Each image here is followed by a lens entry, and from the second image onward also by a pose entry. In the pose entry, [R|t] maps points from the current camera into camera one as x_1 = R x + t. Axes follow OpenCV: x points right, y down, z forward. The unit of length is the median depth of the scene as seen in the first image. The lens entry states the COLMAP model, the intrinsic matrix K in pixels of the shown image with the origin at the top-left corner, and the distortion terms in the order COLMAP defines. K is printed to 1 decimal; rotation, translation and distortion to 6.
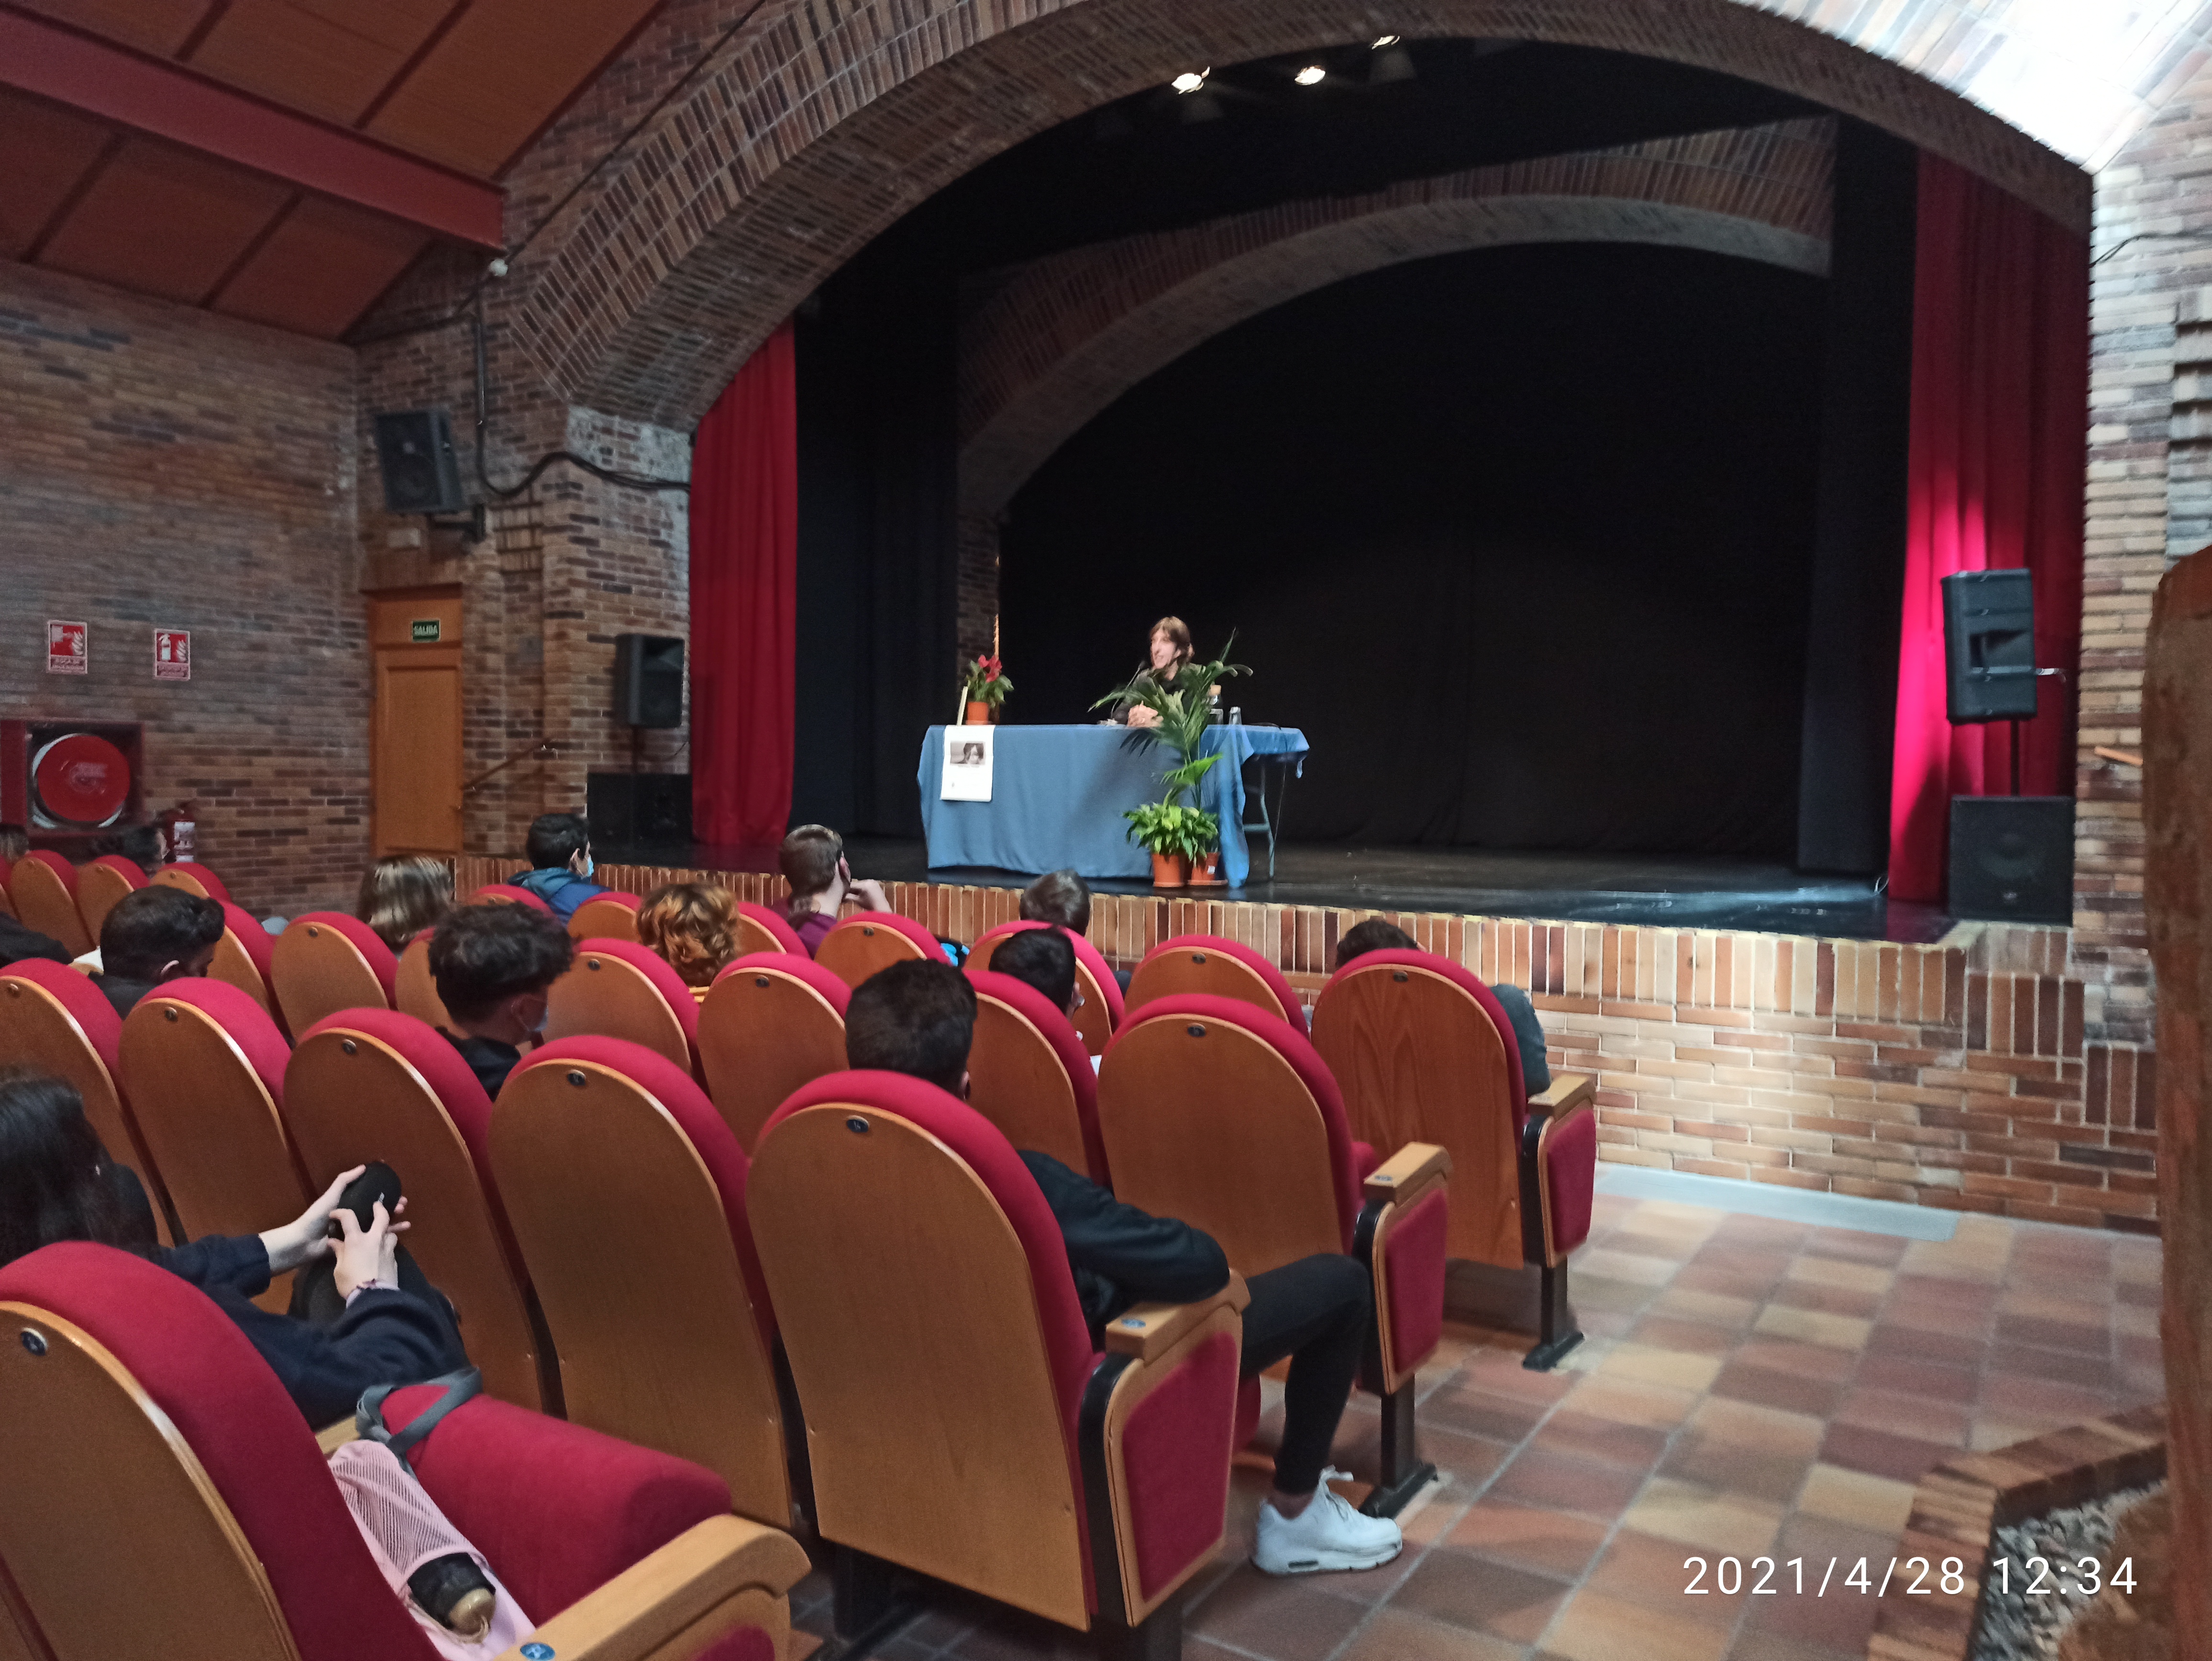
lens RADIAL K [[1621.3, 0, 1146.2], [0, 1621.3, 826.5], [0, 0, 1]] dist [0.047359, -0.032212]
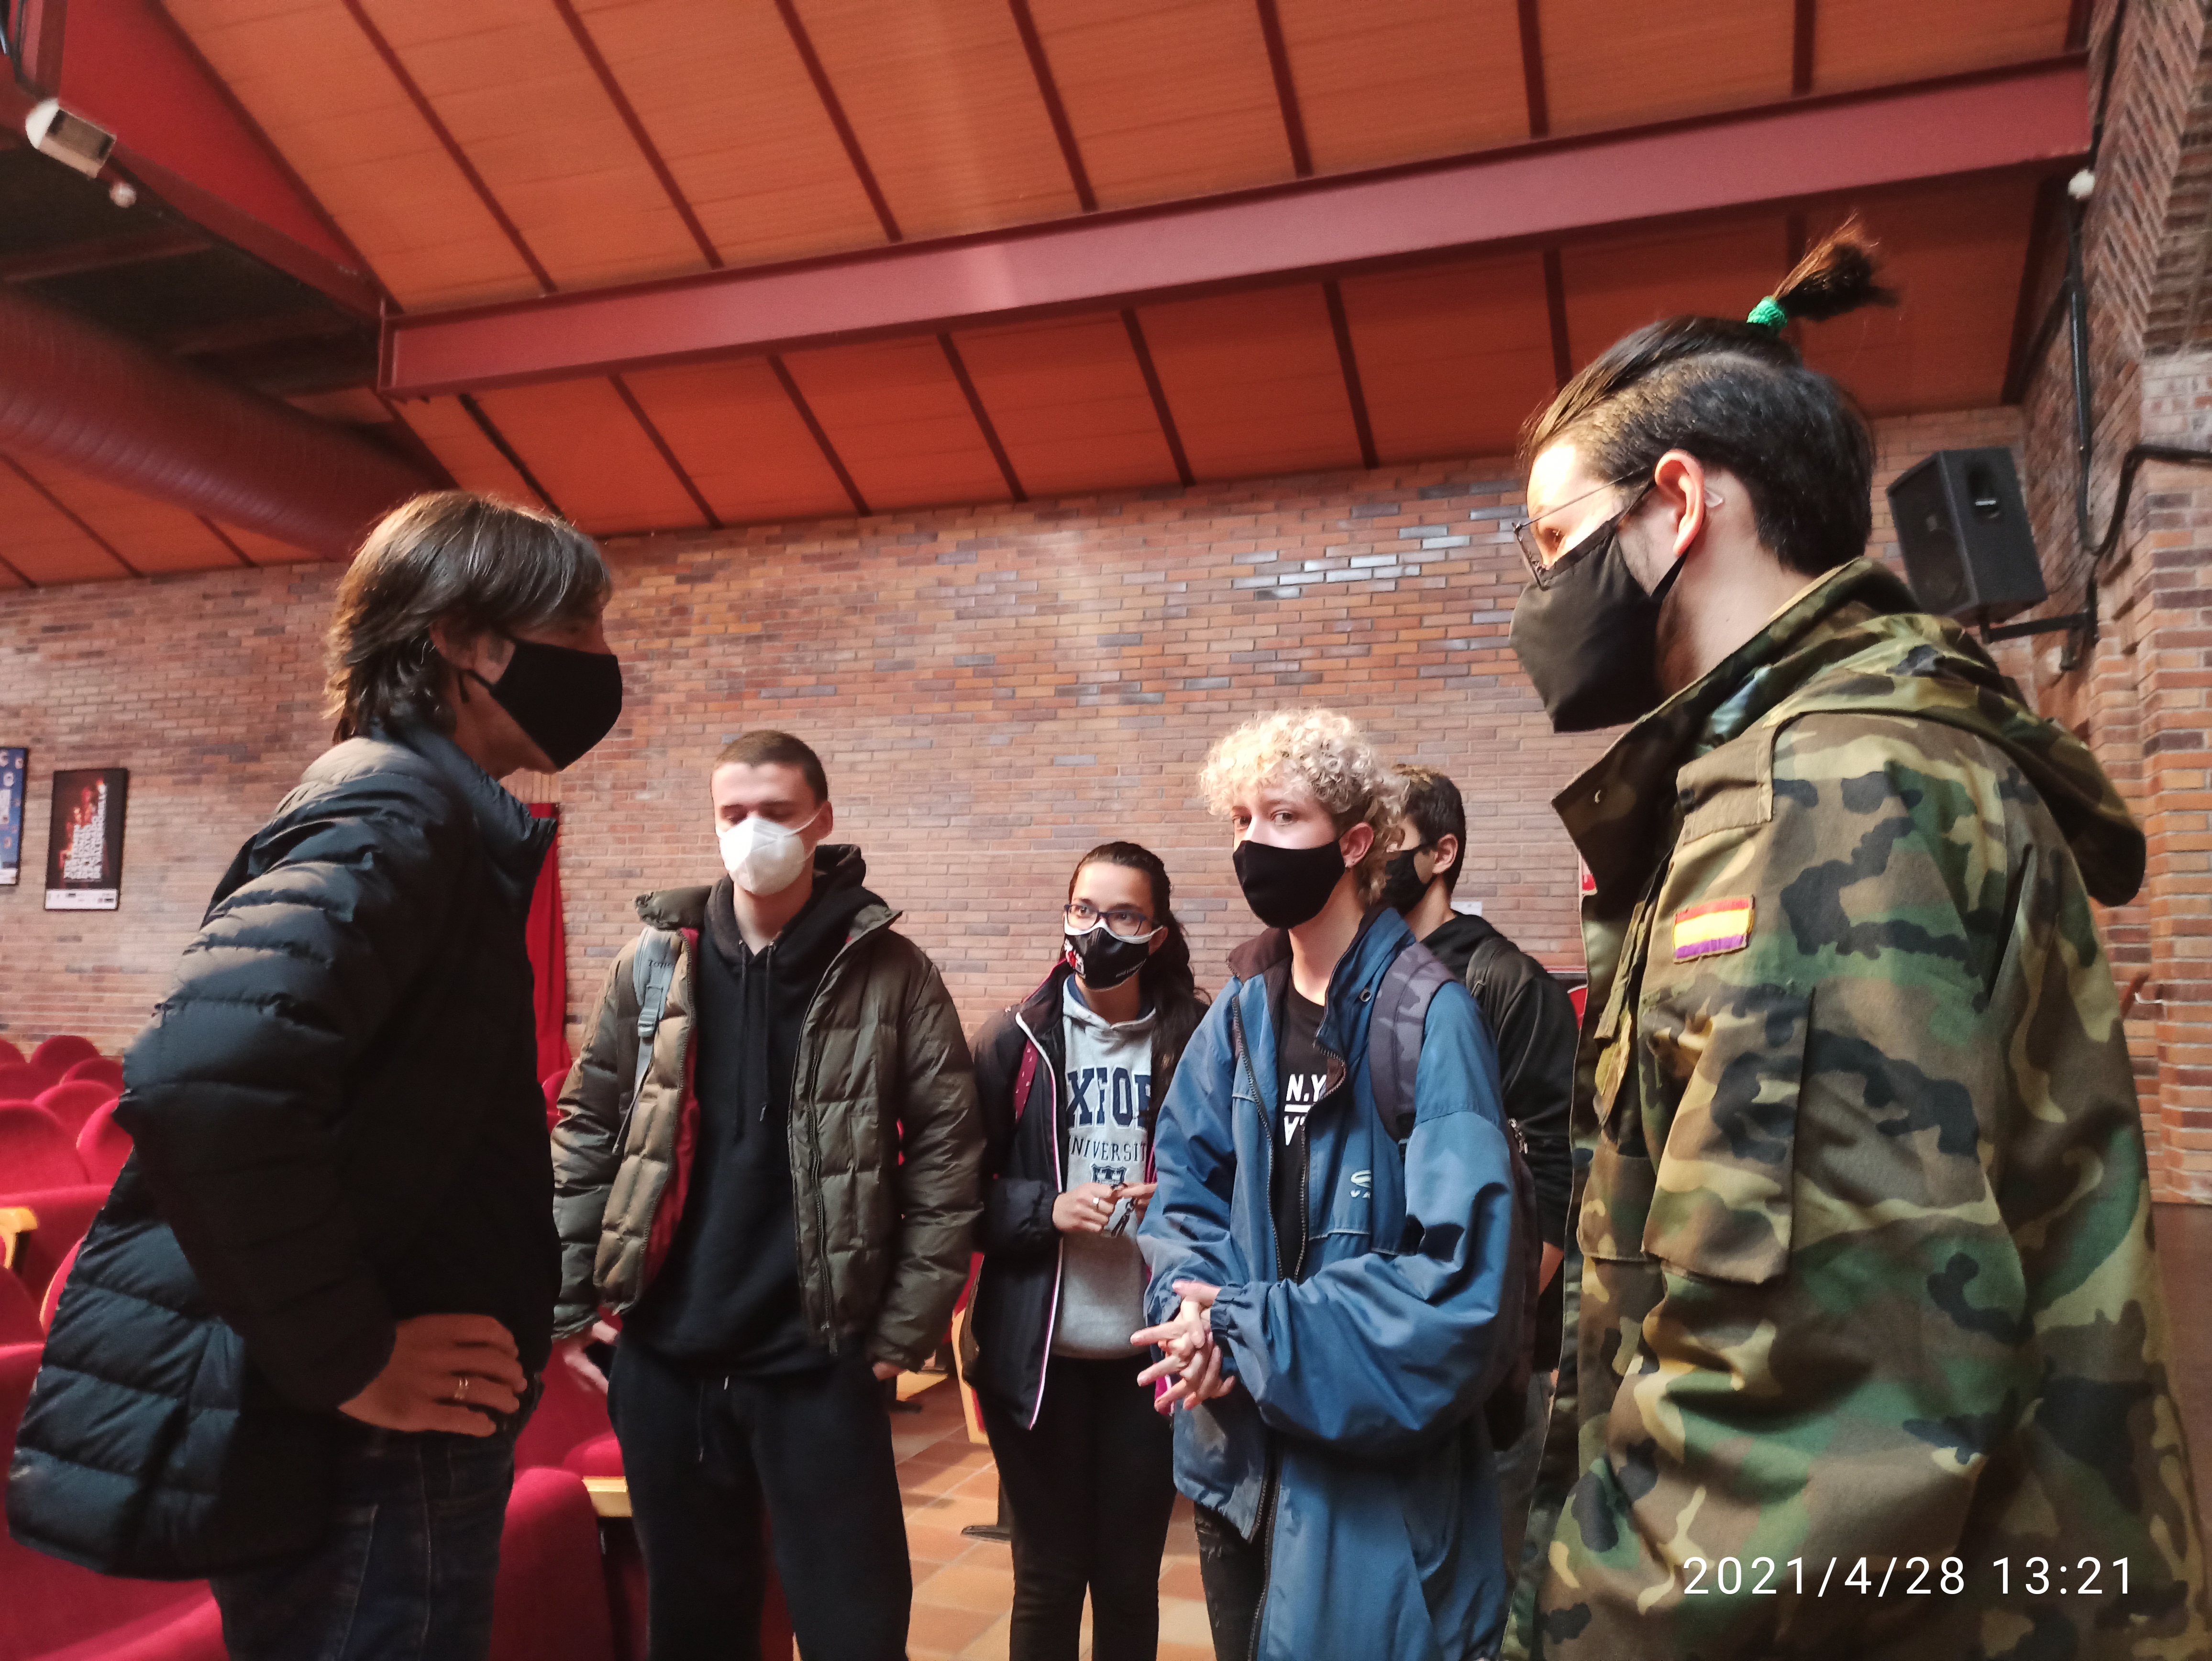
lens RADIAL K [[1621.3, 0, 1119.6], [0, 1621.3, 832.4], [0, 0, 1]] dist [0.047359, -0.032212]
pose [[0.184734, -0.108612, -0.976769, 0.094218], [-0.049056, 0.991617, -0.119541, -0.021719], [0.981563, 0.069999, 0.177857, 0.568460]]
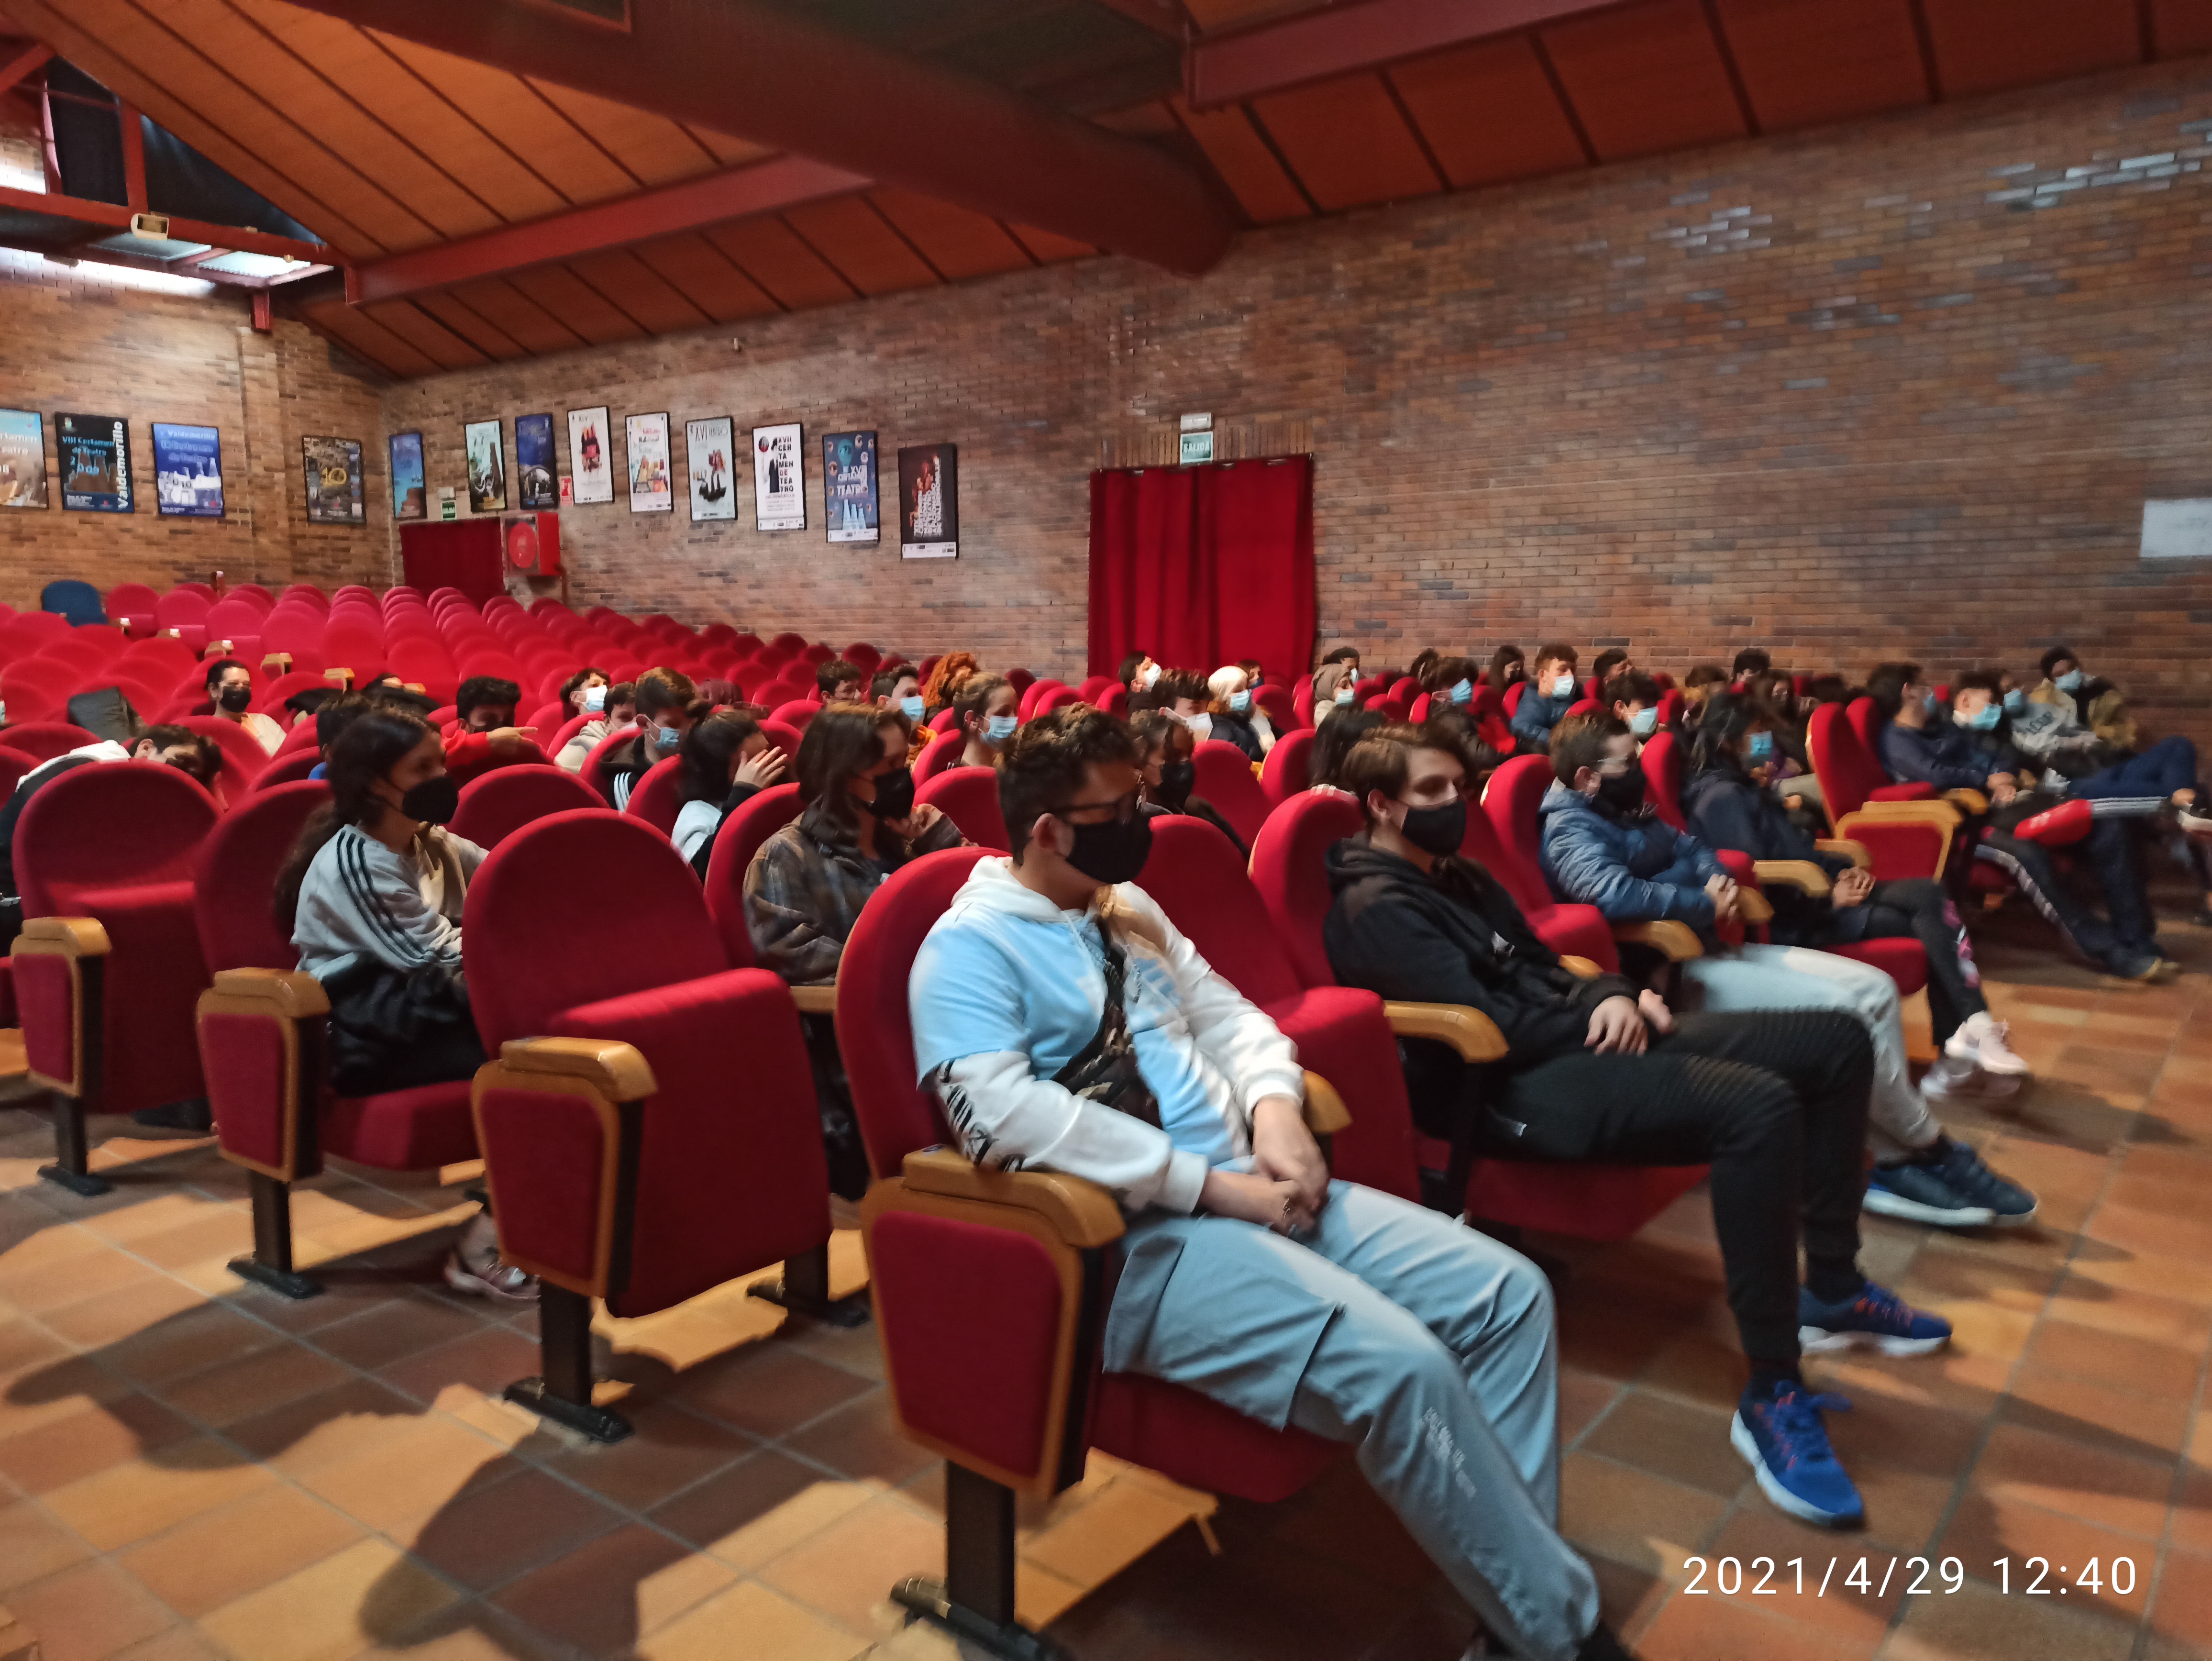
lens RADIAL K [[1621.3, 0, 1111.0], [0, 1621.3, 827.4], [0, 0, 1]] dist [0.047359, -0.032212]
pose [[-0.125883, 0.108873, -0.986053, 0.269177], [-0.029889, 0.993092, 0.113466, -0.001924], [0.991595, 0.043756, -0.121759, 0.423201]]
